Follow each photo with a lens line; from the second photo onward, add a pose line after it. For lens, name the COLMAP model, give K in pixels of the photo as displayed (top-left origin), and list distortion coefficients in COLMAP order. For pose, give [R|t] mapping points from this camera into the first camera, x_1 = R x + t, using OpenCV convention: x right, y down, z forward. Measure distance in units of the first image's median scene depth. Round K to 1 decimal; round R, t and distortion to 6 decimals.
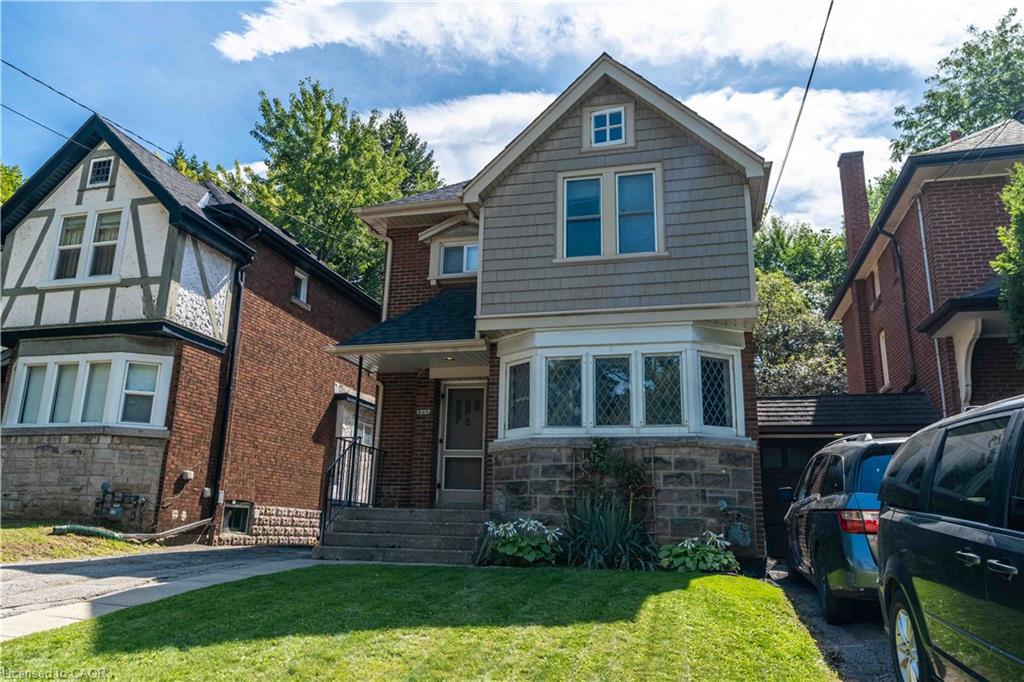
lens RADIAL K [[734.6, 0, 504.4], [0, 734.6, 334.9], [0, 0, 1]] dist [0.005699, 0.000035]
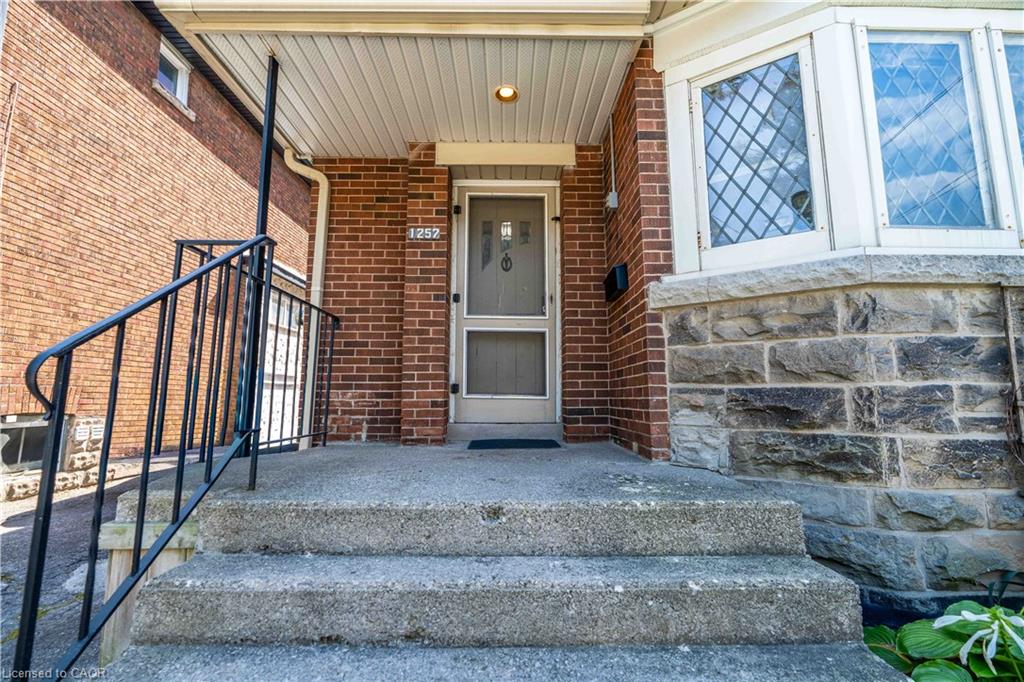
lens RADIAL K [[460.5, 0, 508.1], [0, 460.5, 334.7], [0, 0, 1]] dist [-0.010942, 0.002423]
pose [[0.964740, 0.010618, 0.262989, -0.148581], [-0.045788, 0.990721, 0.127969, 0.141759], [-0.259190, -0.135498, 0.956274, 0.768773]]
